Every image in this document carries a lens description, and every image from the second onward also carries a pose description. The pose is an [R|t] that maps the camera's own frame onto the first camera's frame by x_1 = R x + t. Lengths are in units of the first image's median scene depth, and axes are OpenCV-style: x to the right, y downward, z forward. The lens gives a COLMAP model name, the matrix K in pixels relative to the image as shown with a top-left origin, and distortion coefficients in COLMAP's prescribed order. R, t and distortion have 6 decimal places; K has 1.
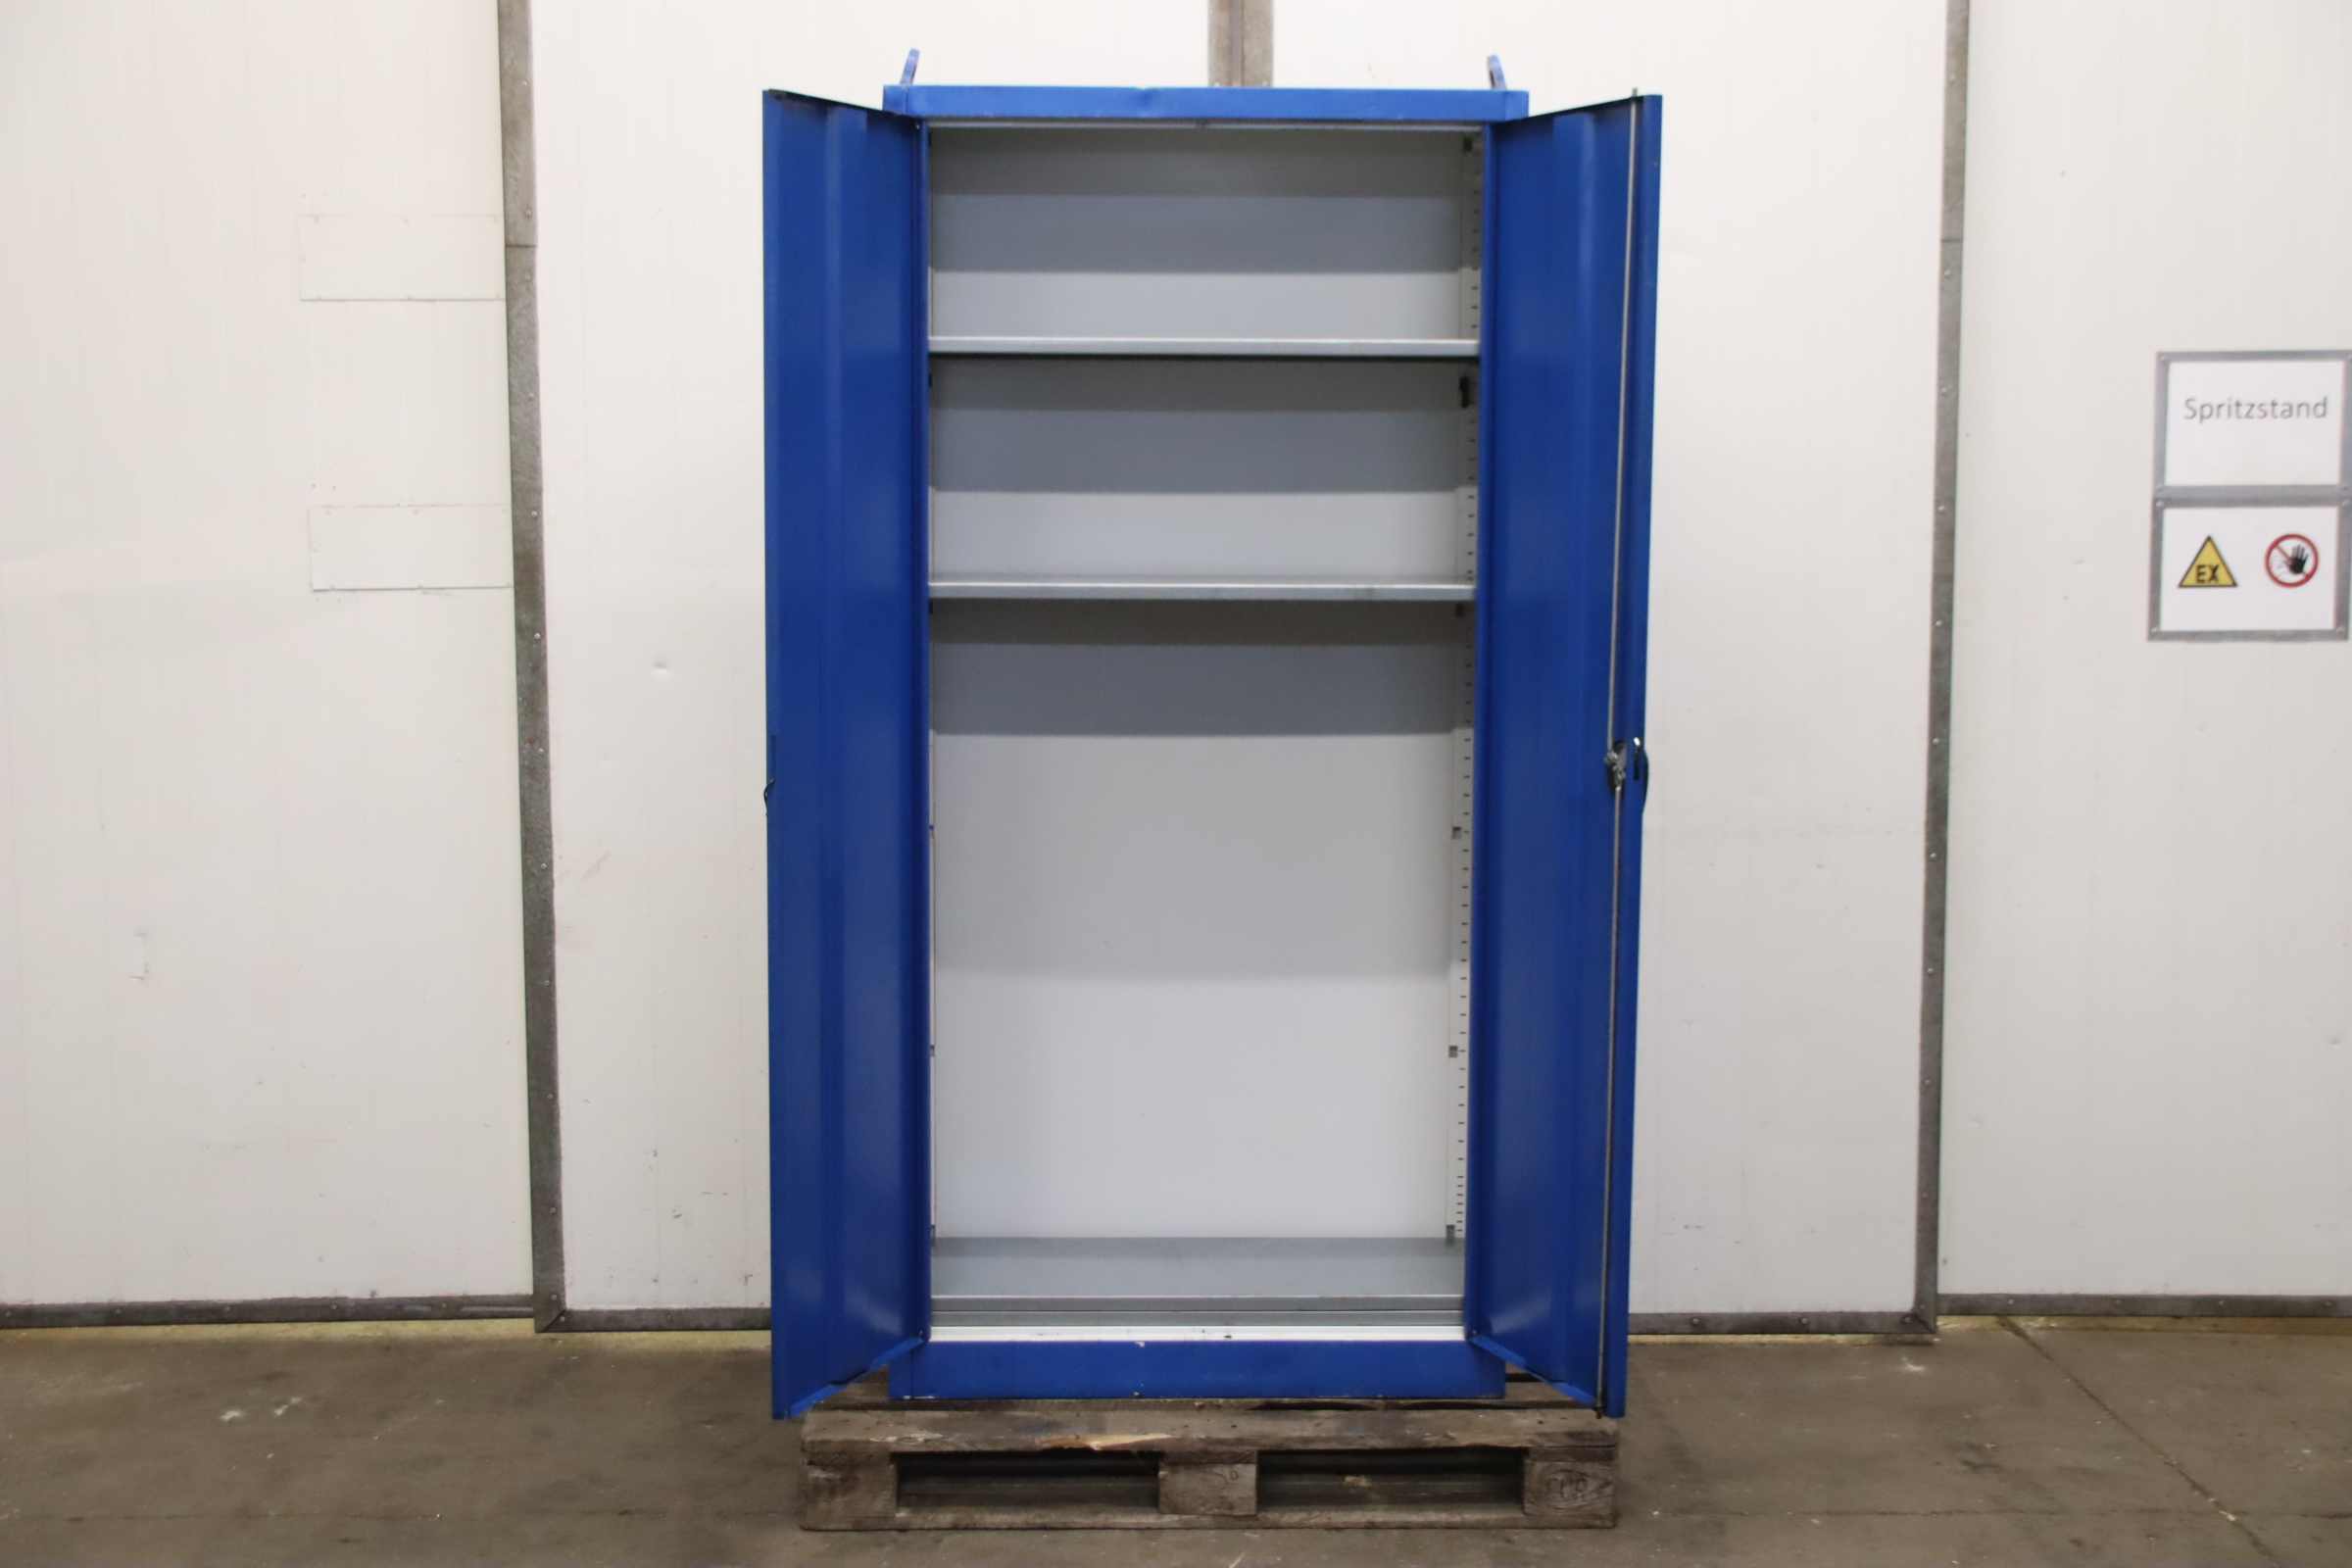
lens RADIAL K [[2975.7, 0, 1223.4], [0, 2975.7, 783.0], [0, 0, 1]] dist [-0.007090, 0.067147]
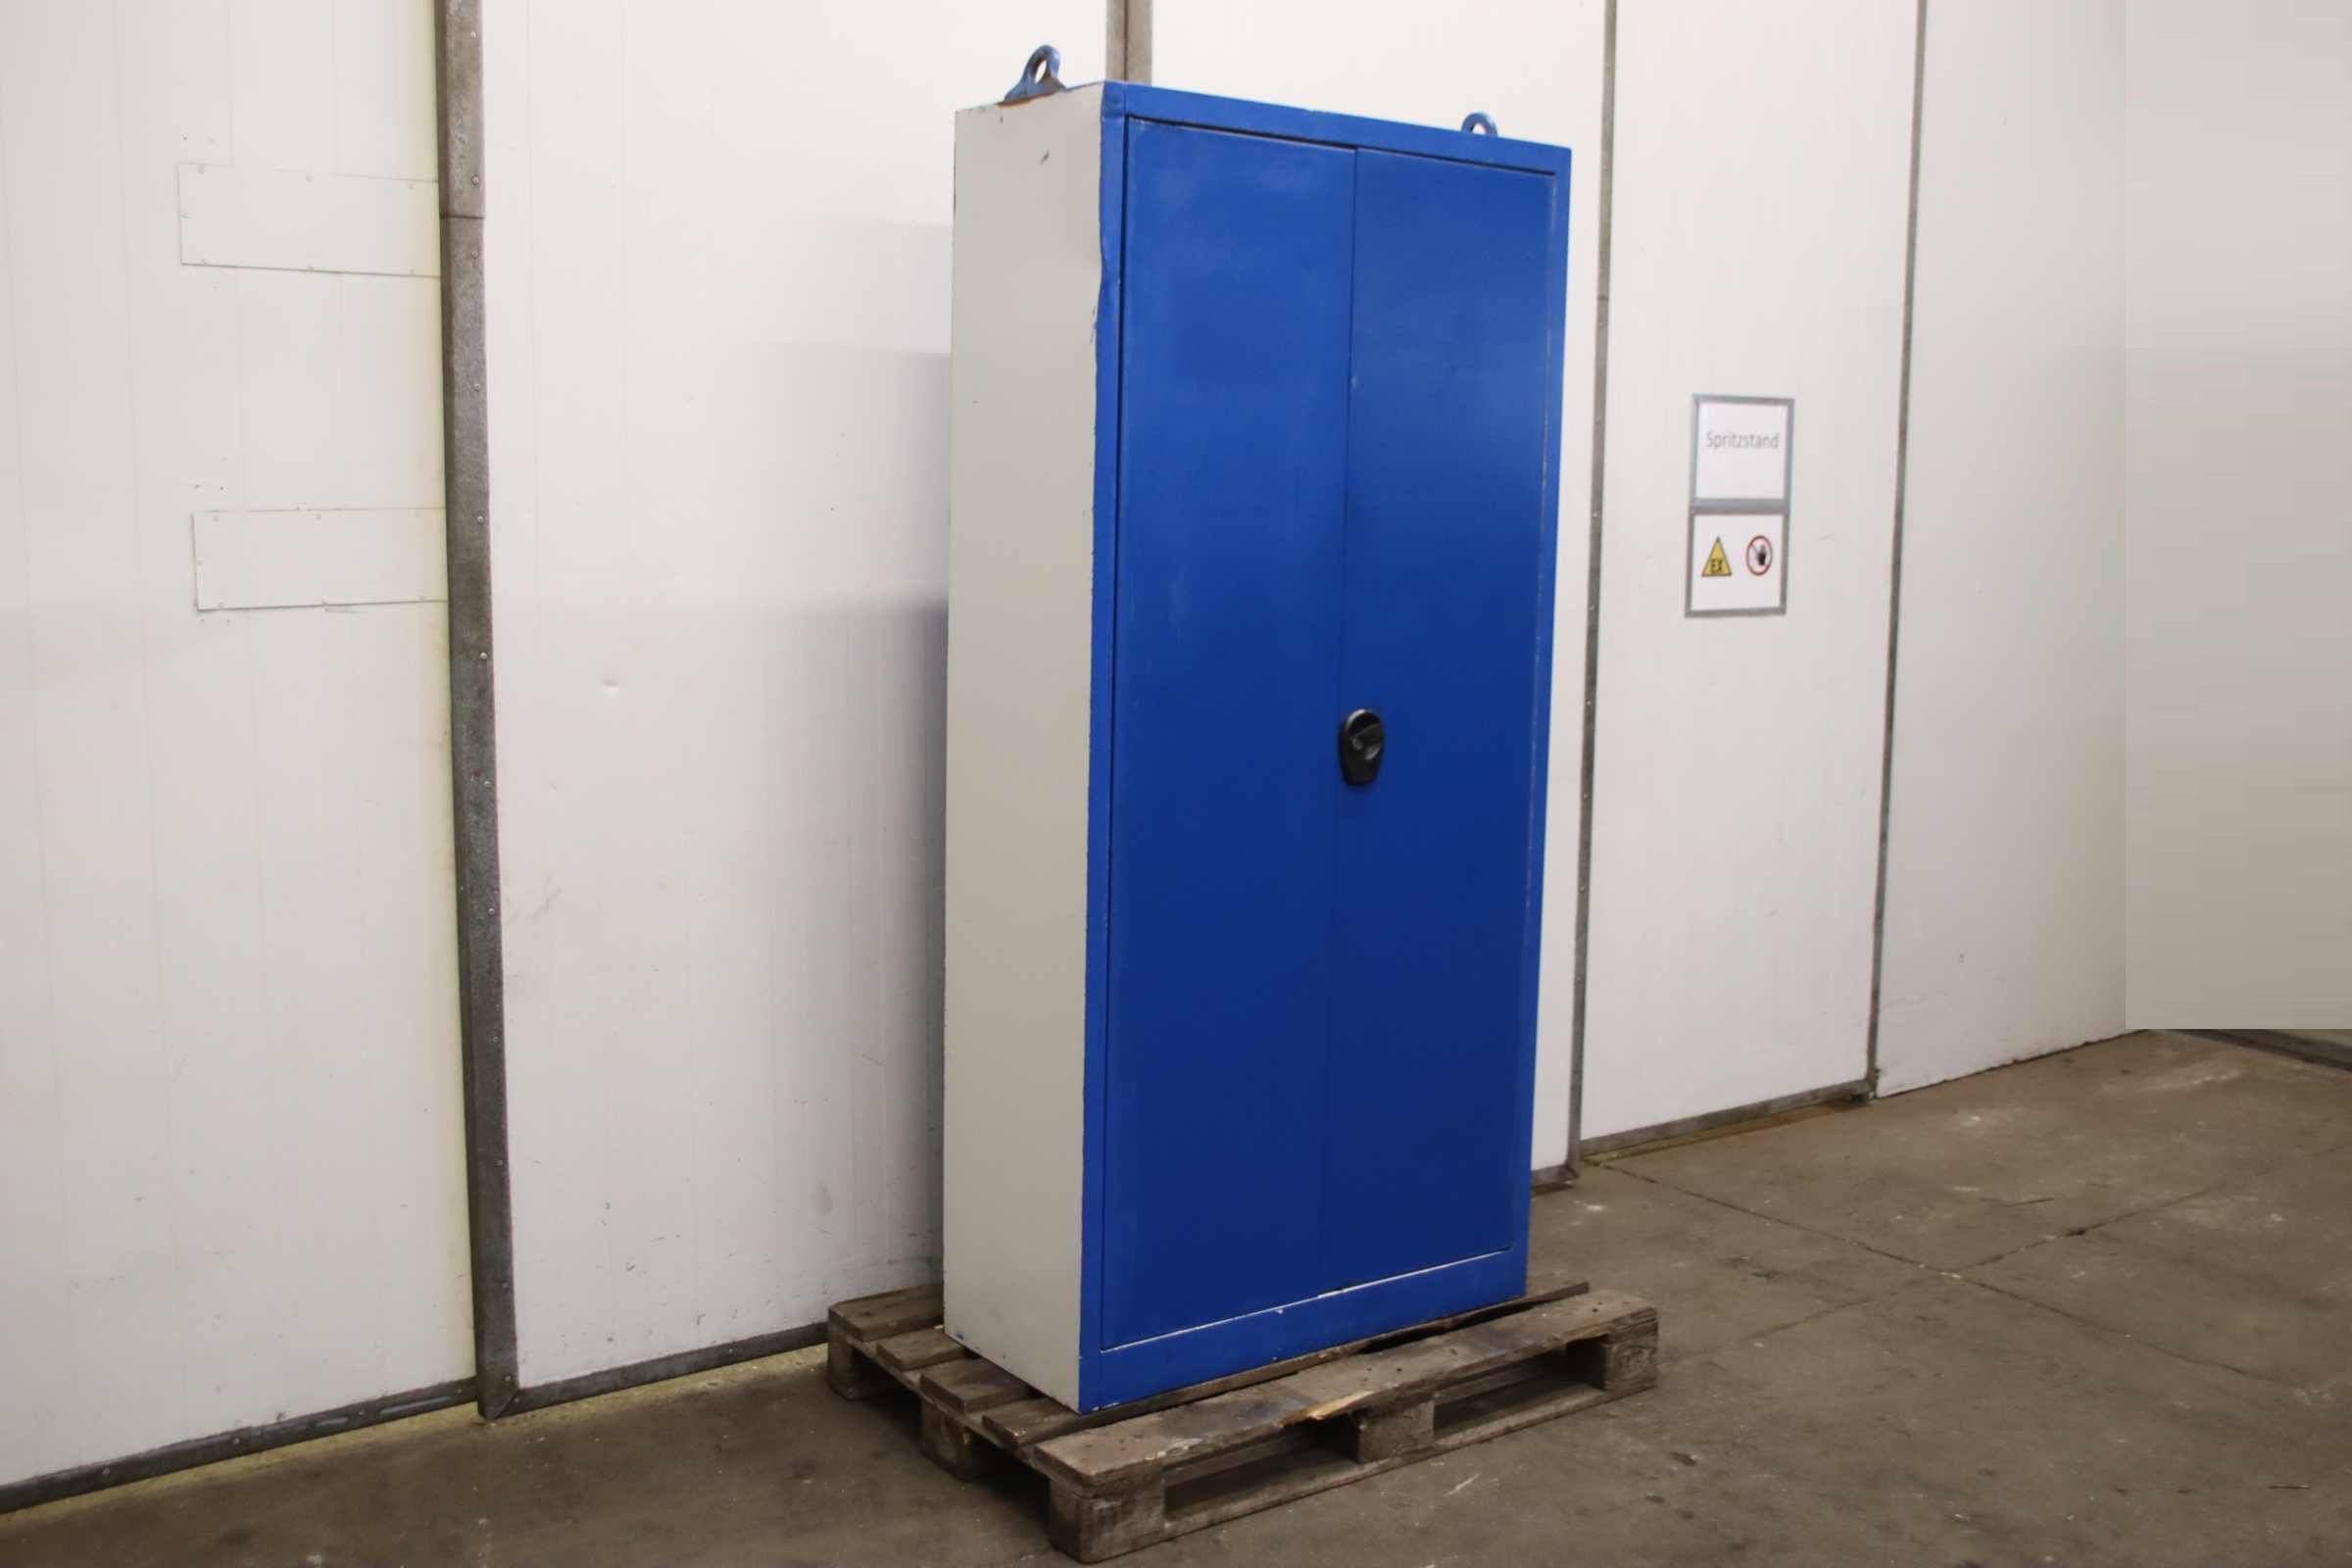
lens RADIAL K [[2326.7, 0, 1212.5], [0, 2326.7, 778.8], [0, 0, 1]] dist [-0.136336, 0.203595]
pose [[0.816512, -0.062602, 0.573924, -0.446183], [0.046024, 0.997998, 0.043381, -0.032088], [-0.575491, -0.009007, 0.817759, 0.306602]]
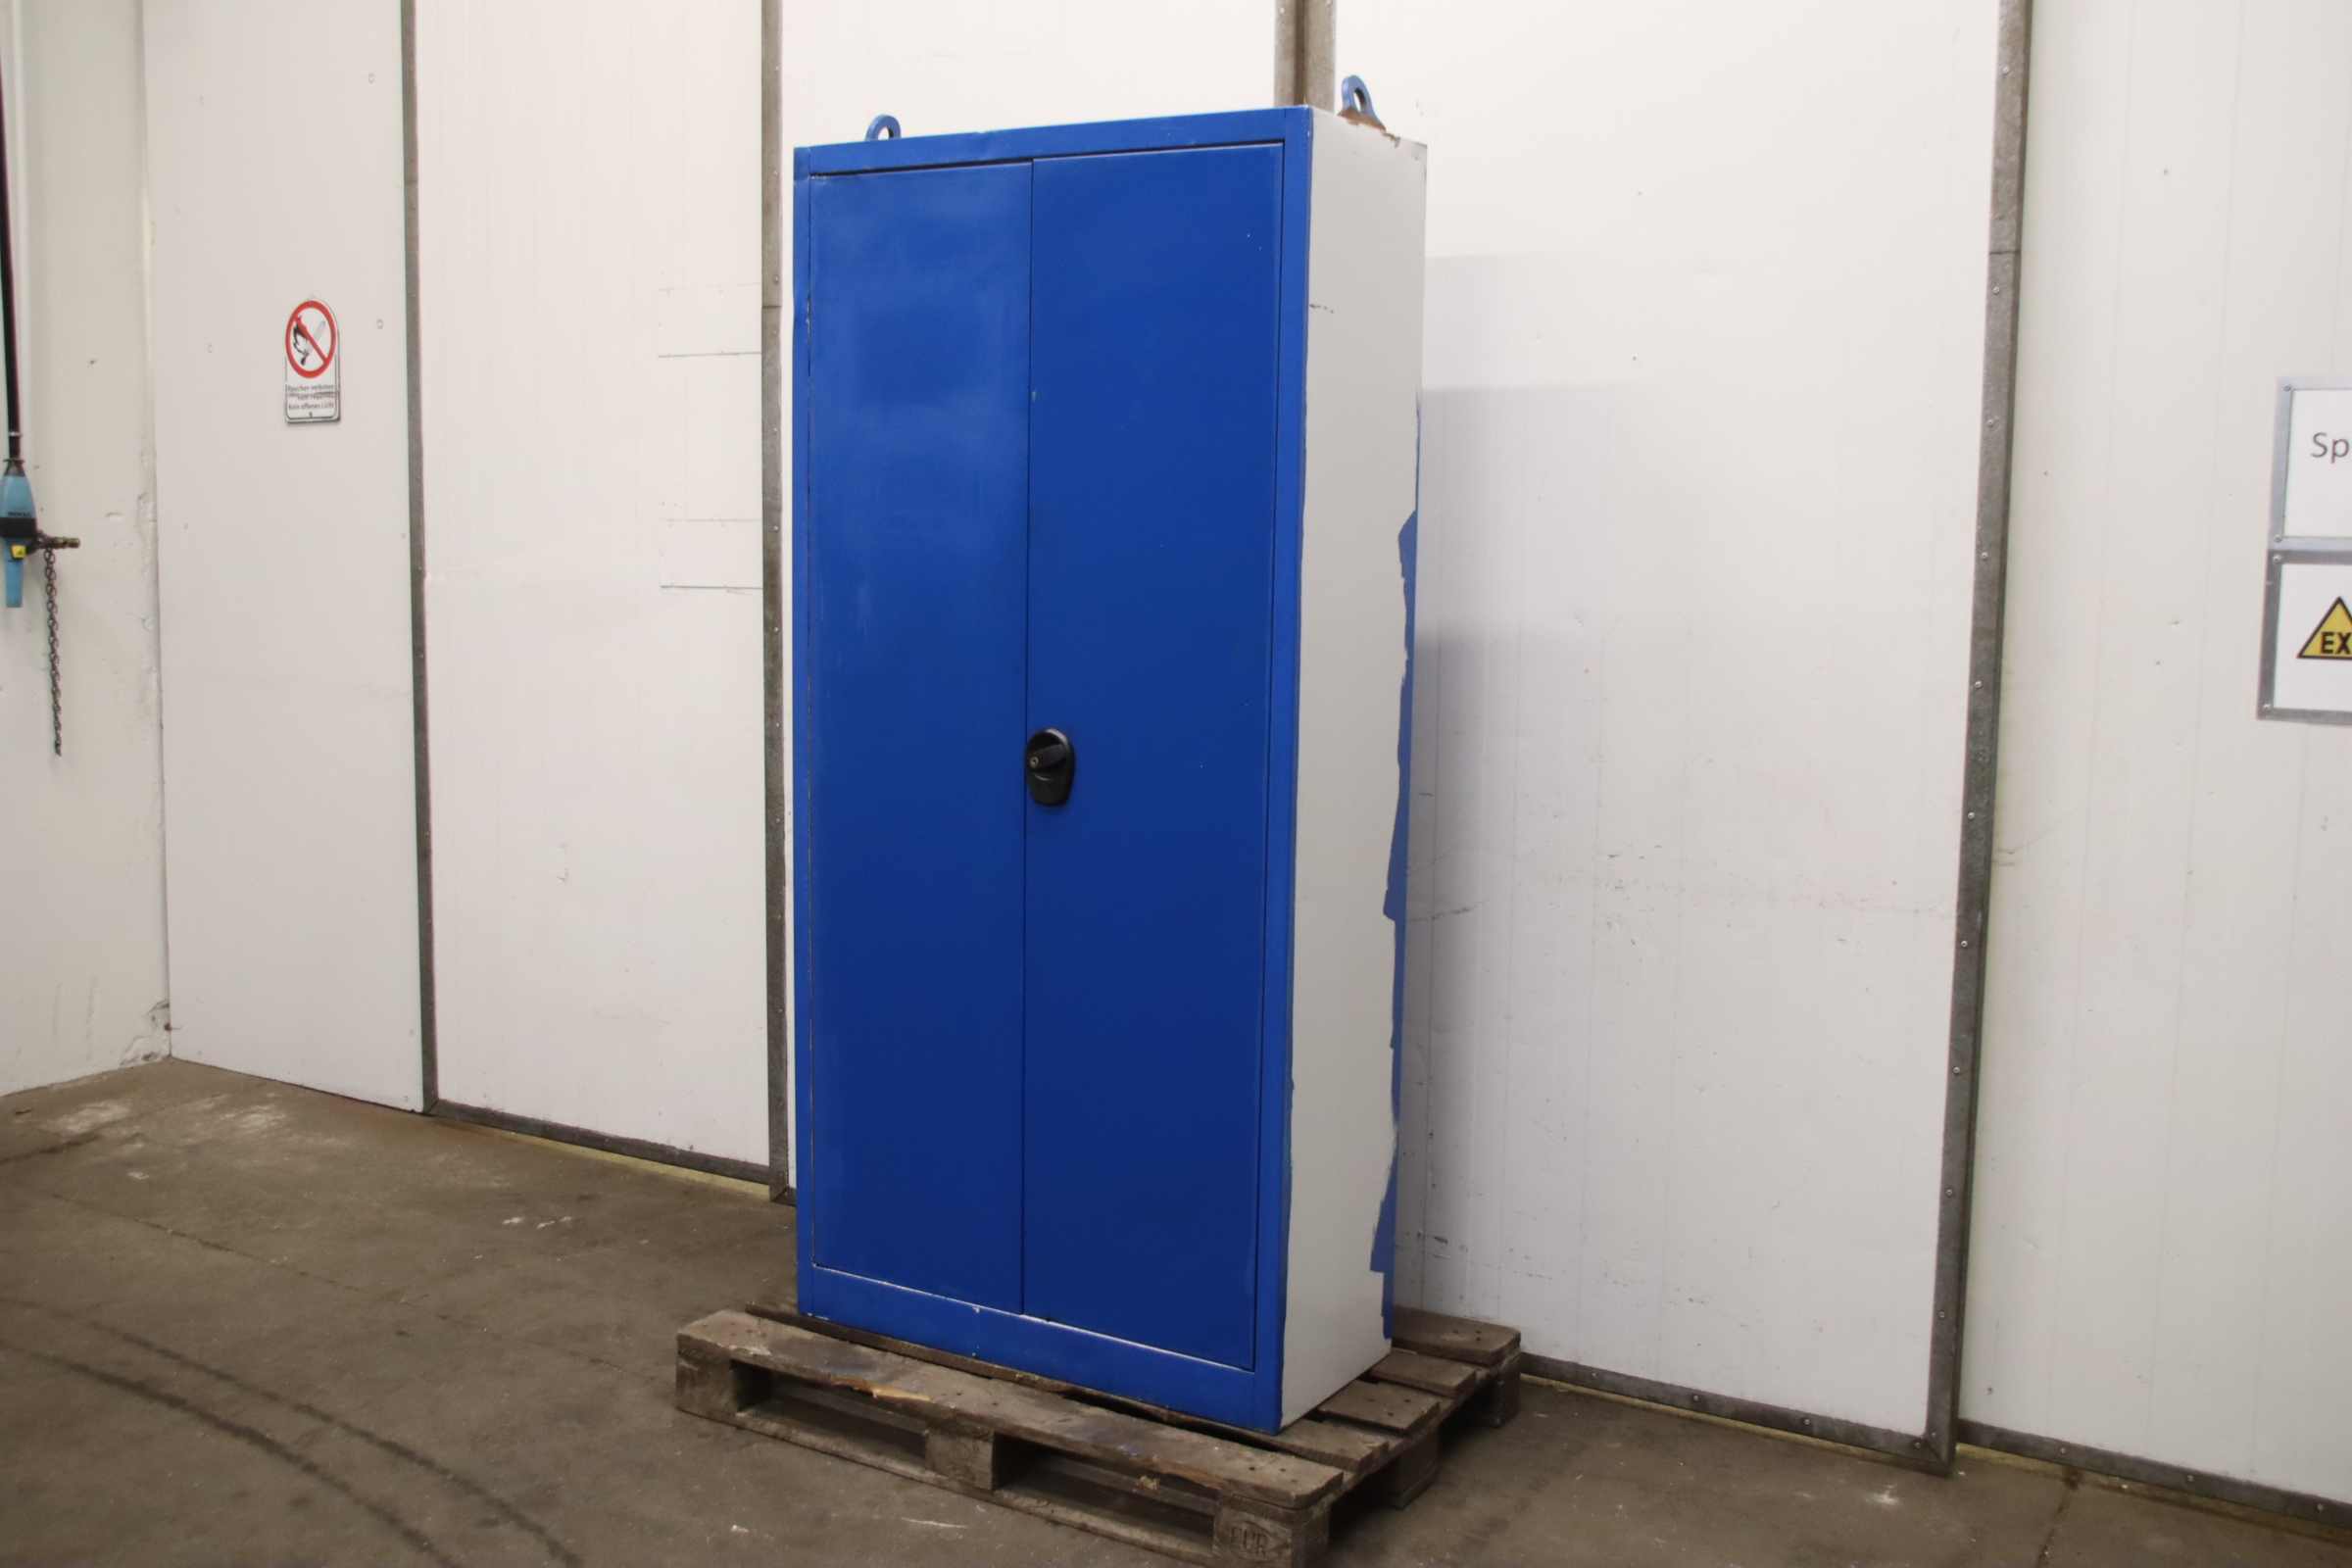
lens RADIAL K [[2326.7, 0, 1212.5], [0, 2326.7, 778.8], [0, 0, 1]] dist [-0.136336, 0.203595]
pose [[0.844322, 0.076845, -0.530297, 0.416110], [-0.071575, 0.996968, 0.030512, -0.030002], [0.531034, 0.012194, 0.847263, 0.298571]]
